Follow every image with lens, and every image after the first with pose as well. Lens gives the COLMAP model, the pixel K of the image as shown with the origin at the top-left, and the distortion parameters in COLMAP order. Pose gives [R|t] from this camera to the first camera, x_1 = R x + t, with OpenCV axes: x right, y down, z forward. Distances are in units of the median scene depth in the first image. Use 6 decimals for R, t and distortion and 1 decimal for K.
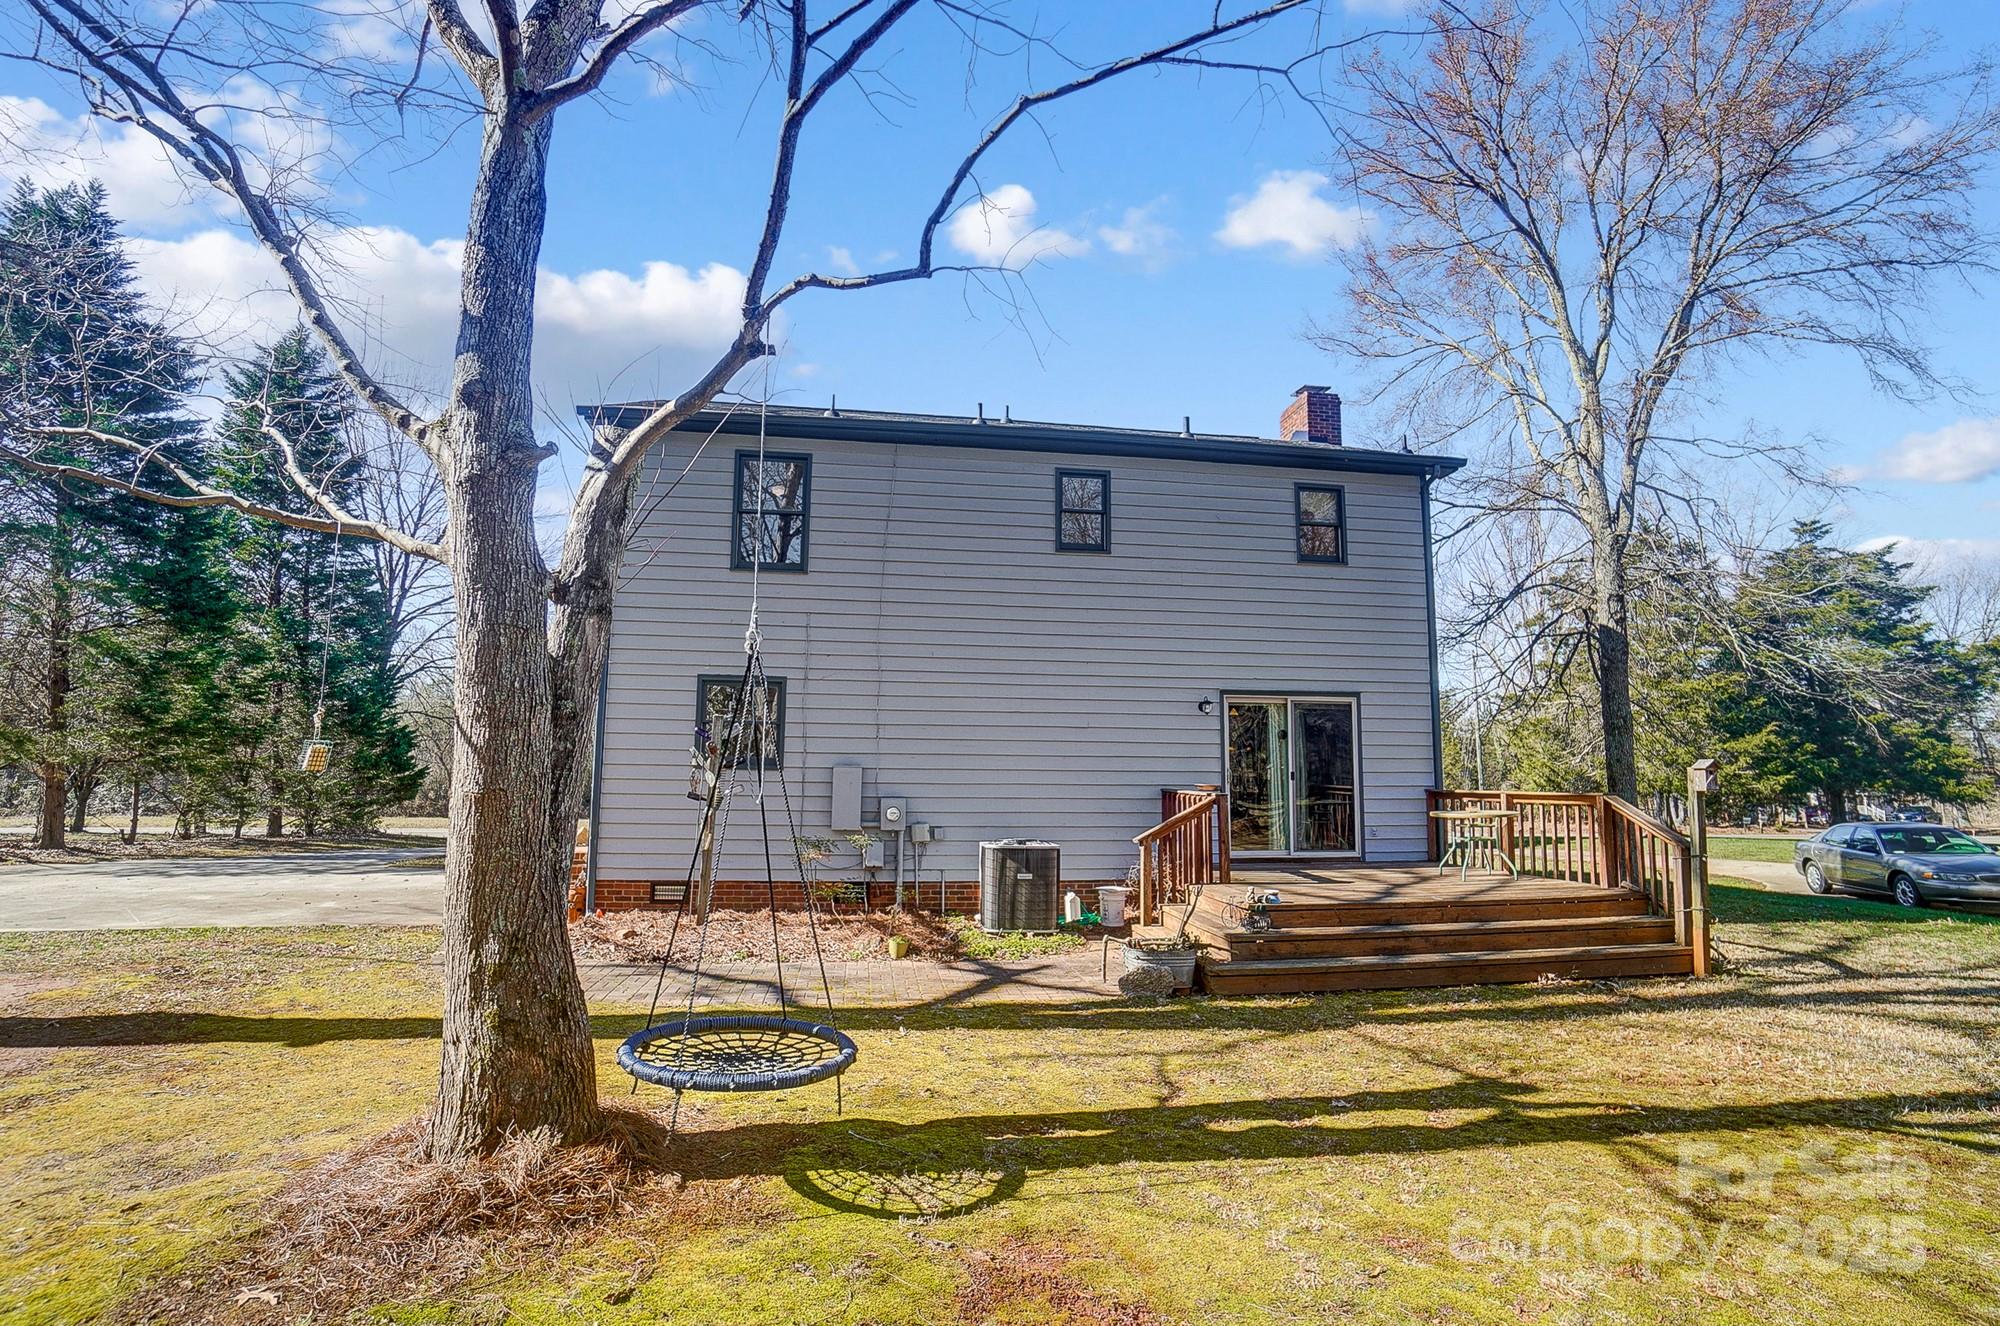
lens RADIAL K [[914.3, 0, 1000.0], [0, 914.3, 663.0], [0, 0, 1]] dist [-0.063543, 0.022743]
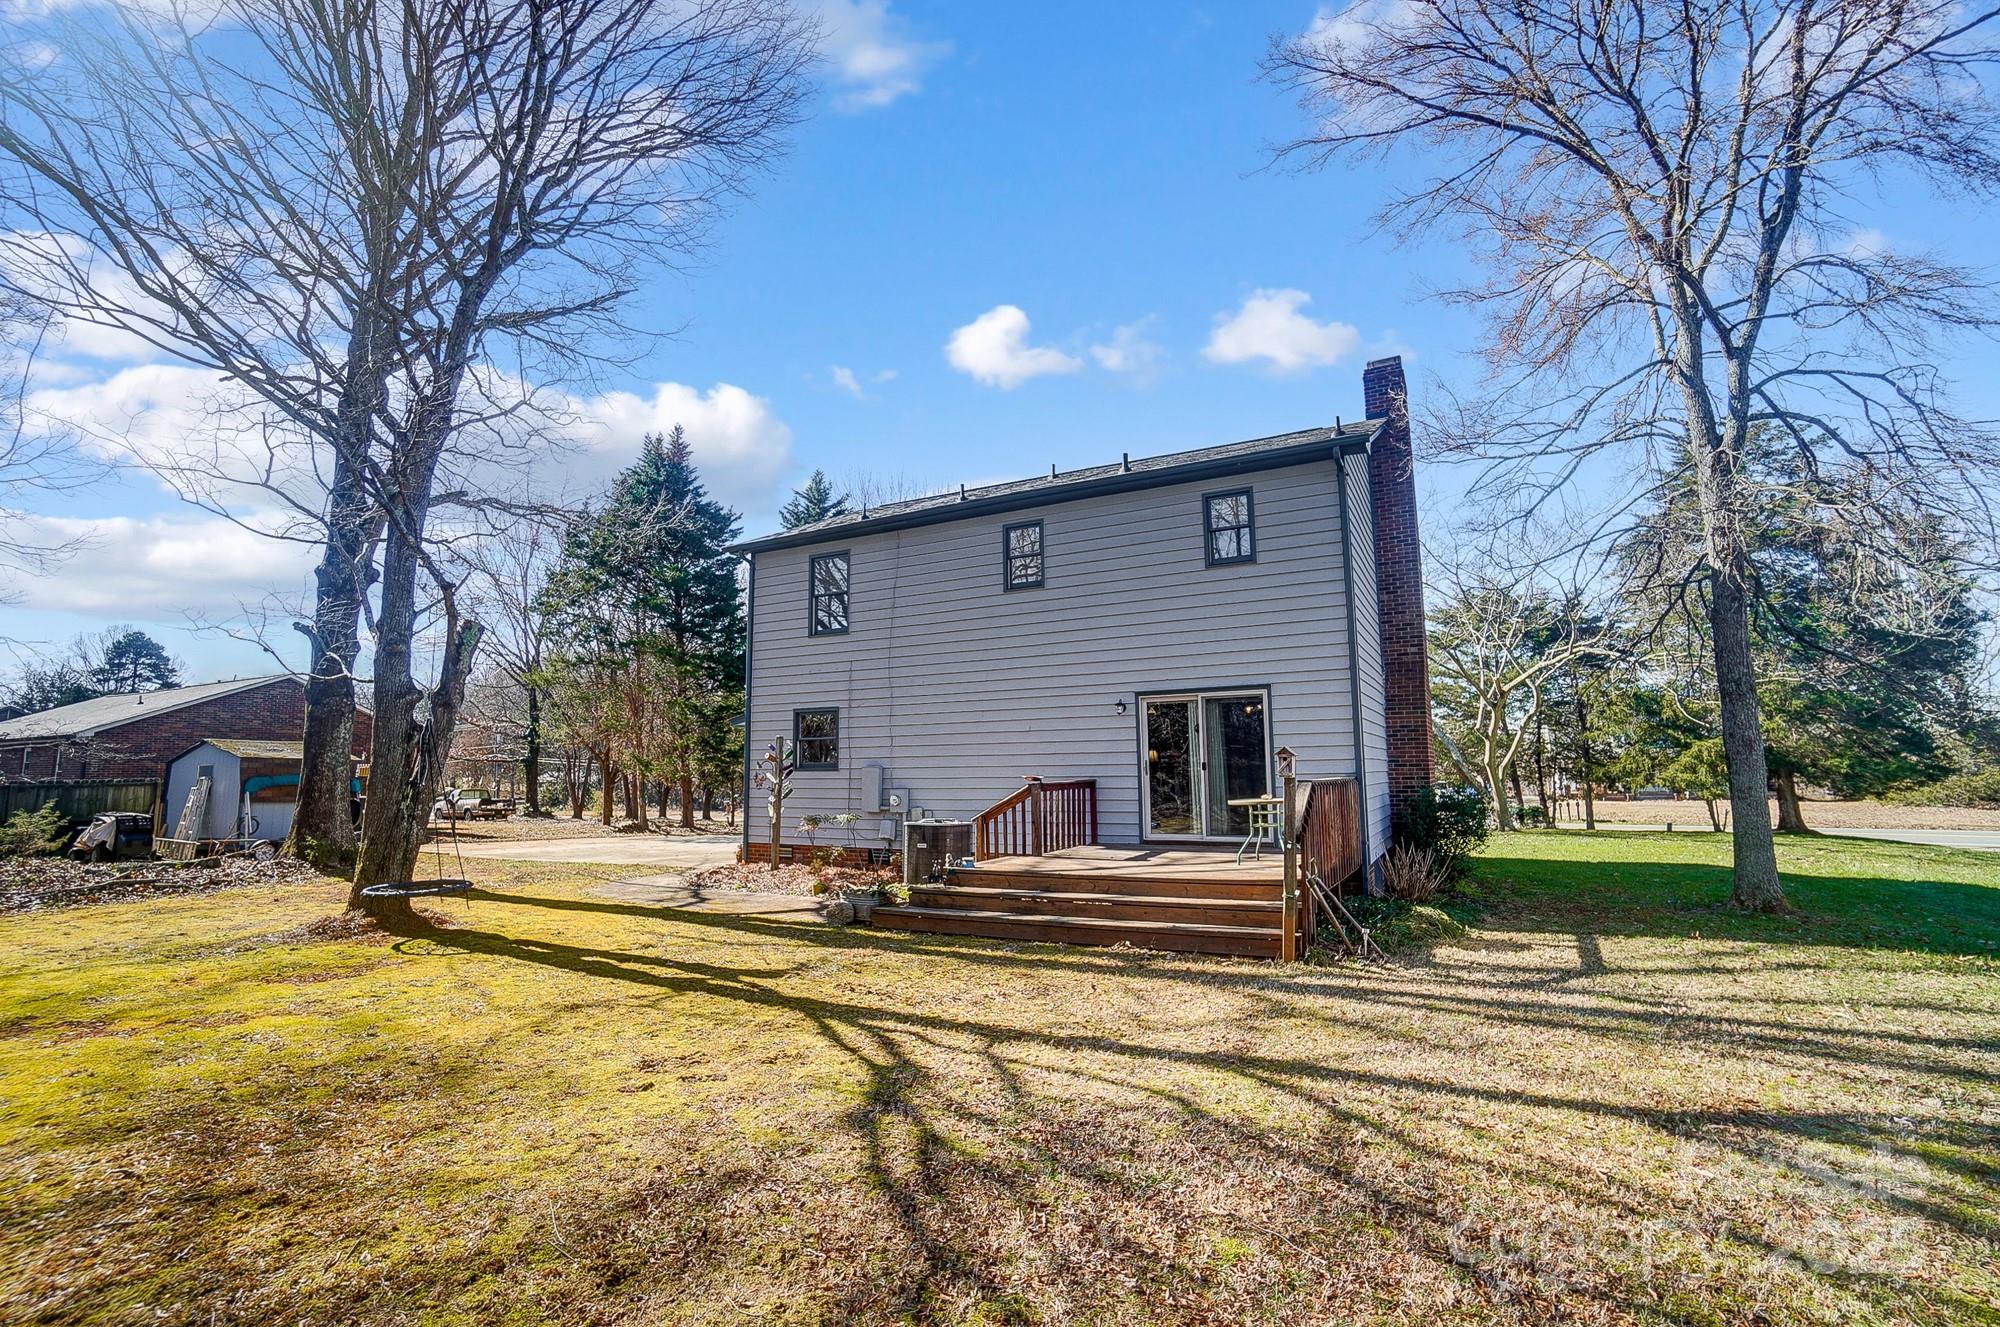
lens RADIAL K [[865.7, 0, 1000.0], [0, 865.7, 663.5], [0, 0, 1]] dist [-0.046962, 0.000028]
pose [[0.812972, -0.091899, -0.575005, 0.781587], [0.090488, 0.995410, -0.031153, 0.012944], [0.575229, -0.026704, 0.817556, 0.020195]]
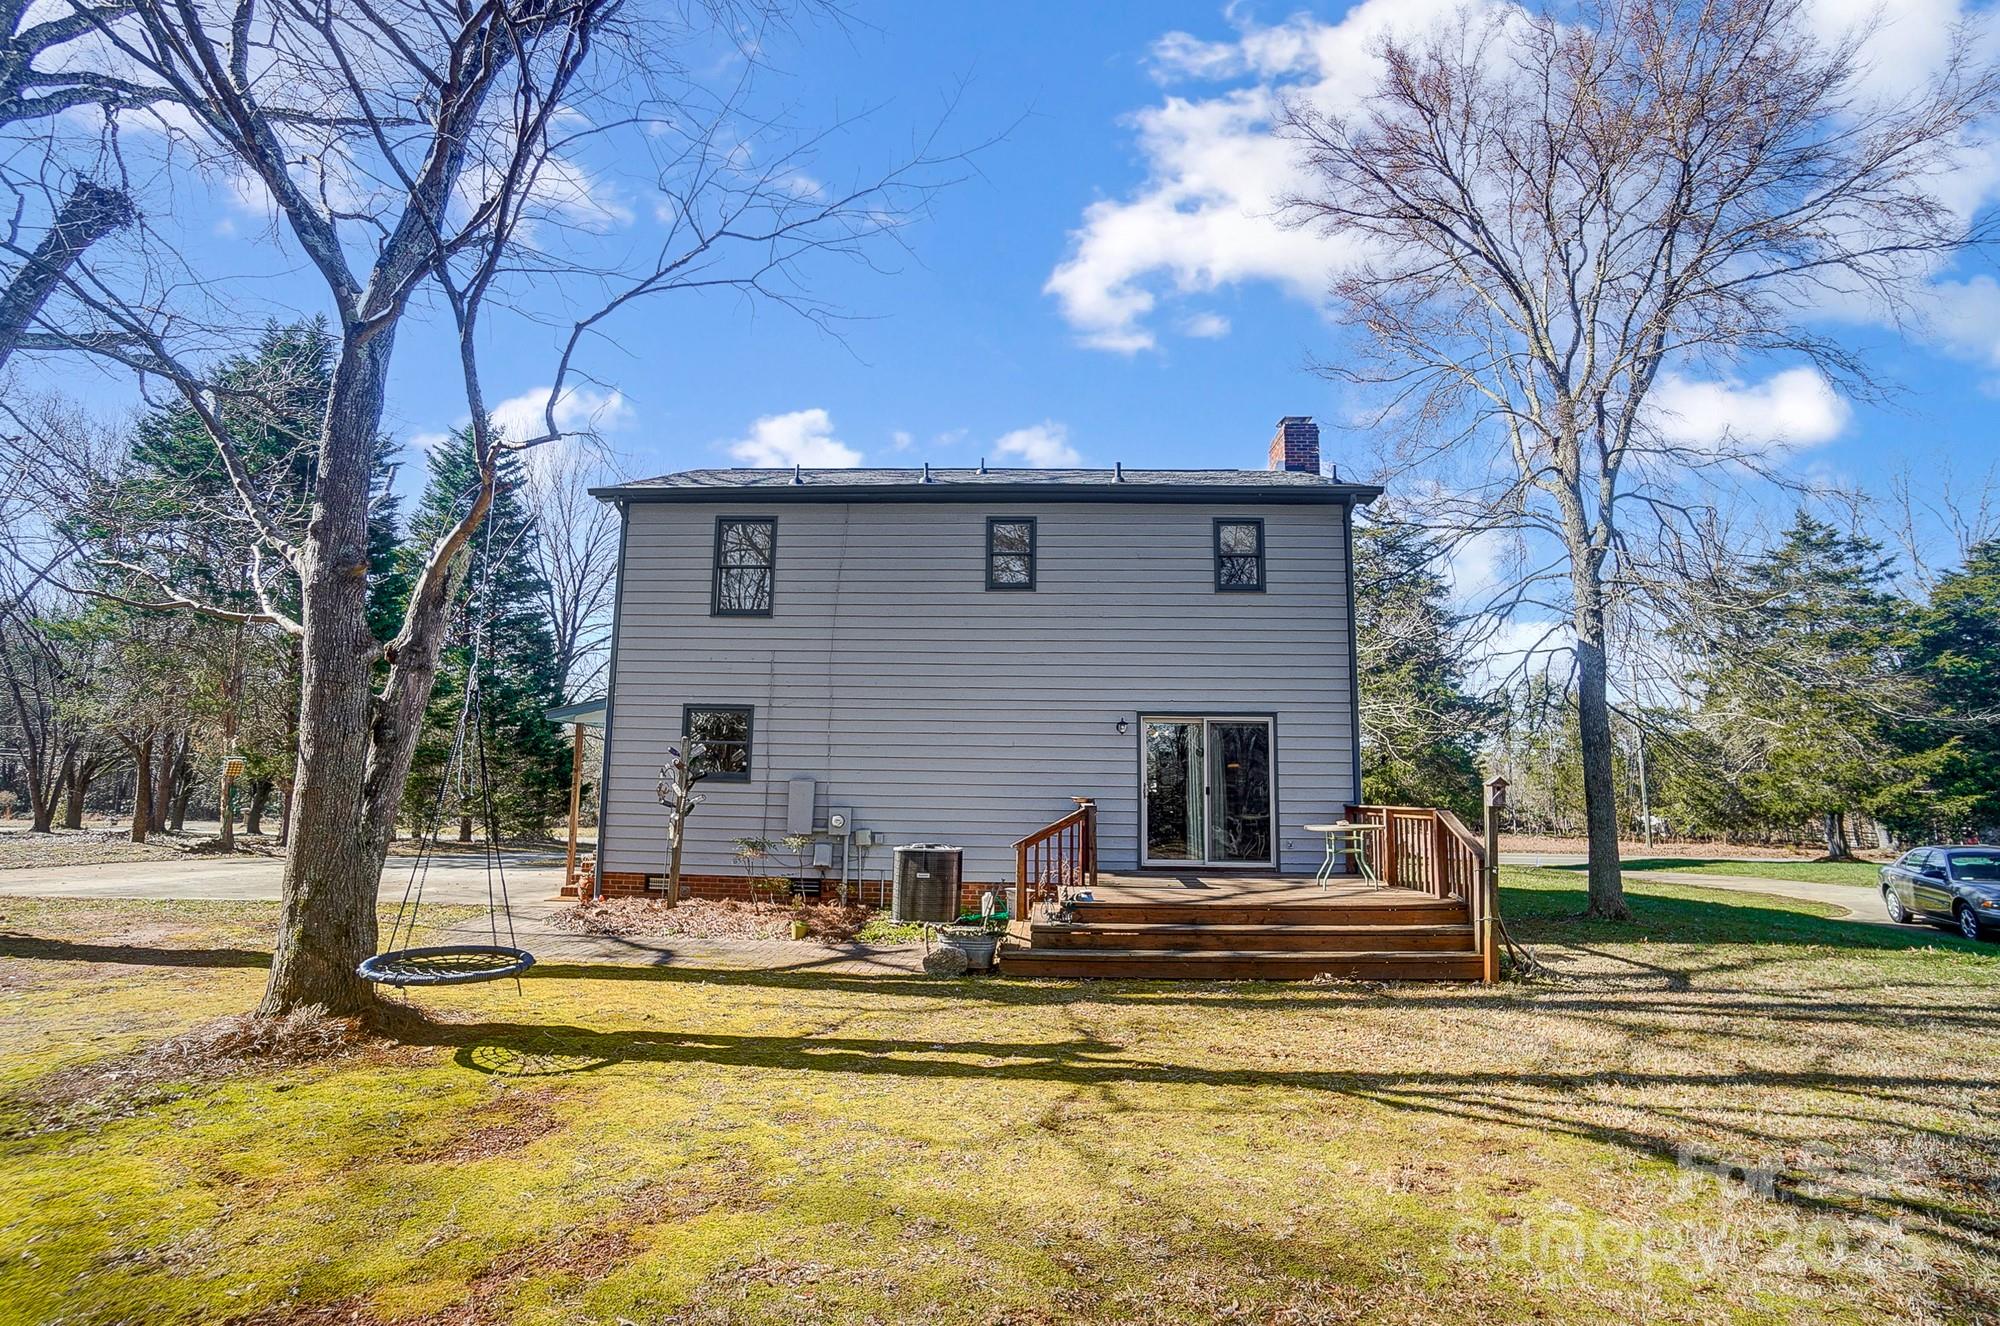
lens RADIAL K [[891.9, 0, 1000.0], [0, 891.9, 663.0], [0, 0, 1]] dist [-0.061511, 0.021927]
pose [[0.984295, -0.020593, -0.175328, 0.288259], [0.016618, 0.999571, -0.024110, -0.006209], [0.175749, 0.020818, 0.984215, -0.088680]]
